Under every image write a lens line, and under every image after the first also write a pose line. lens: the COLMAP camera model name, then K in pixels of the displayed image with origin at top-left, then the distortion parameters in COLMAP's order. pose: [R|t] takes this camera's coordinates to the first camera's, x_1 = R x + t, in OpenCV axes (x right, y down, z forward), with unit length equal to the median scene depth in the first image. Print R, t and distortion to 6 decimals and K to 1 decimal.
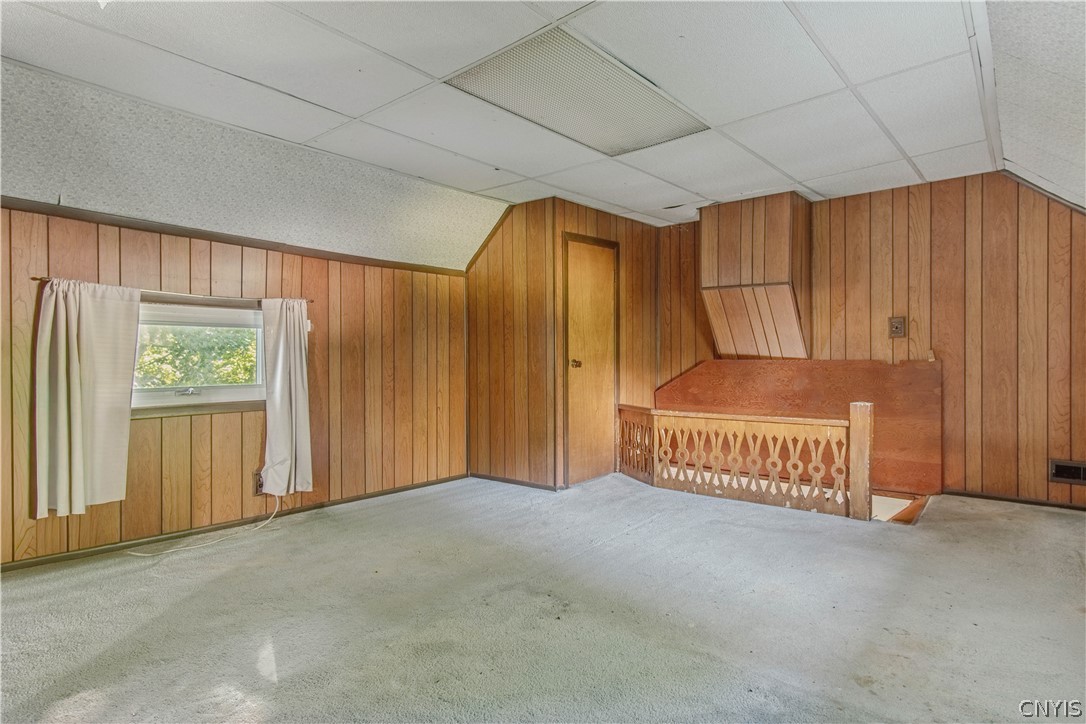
lens RADIAL K [[586.2, 0, 545.4], [0, 586.2, 356.6], [0, 0, 1]] dist [0.008840, 0.000503]
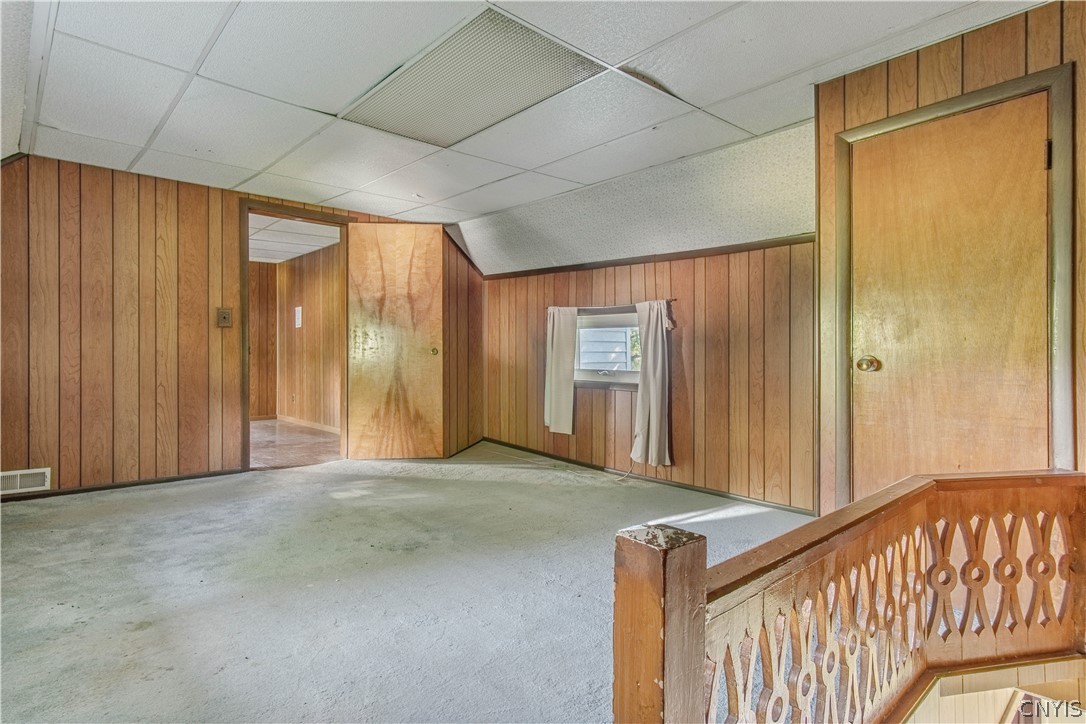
lens RADIAL K [[586.2, 0, 546.0], [0, 586.2, 358.6], [0, 0, 1]] dist [0.008840, 0.000503]
pose [[-0.136455, 0.021296, -0.990417, 0.724269], [-0.002977, 0.999756, 0.021907, -0.006302], [0.990642, 0.005938, -0.136359, 0.890546]]
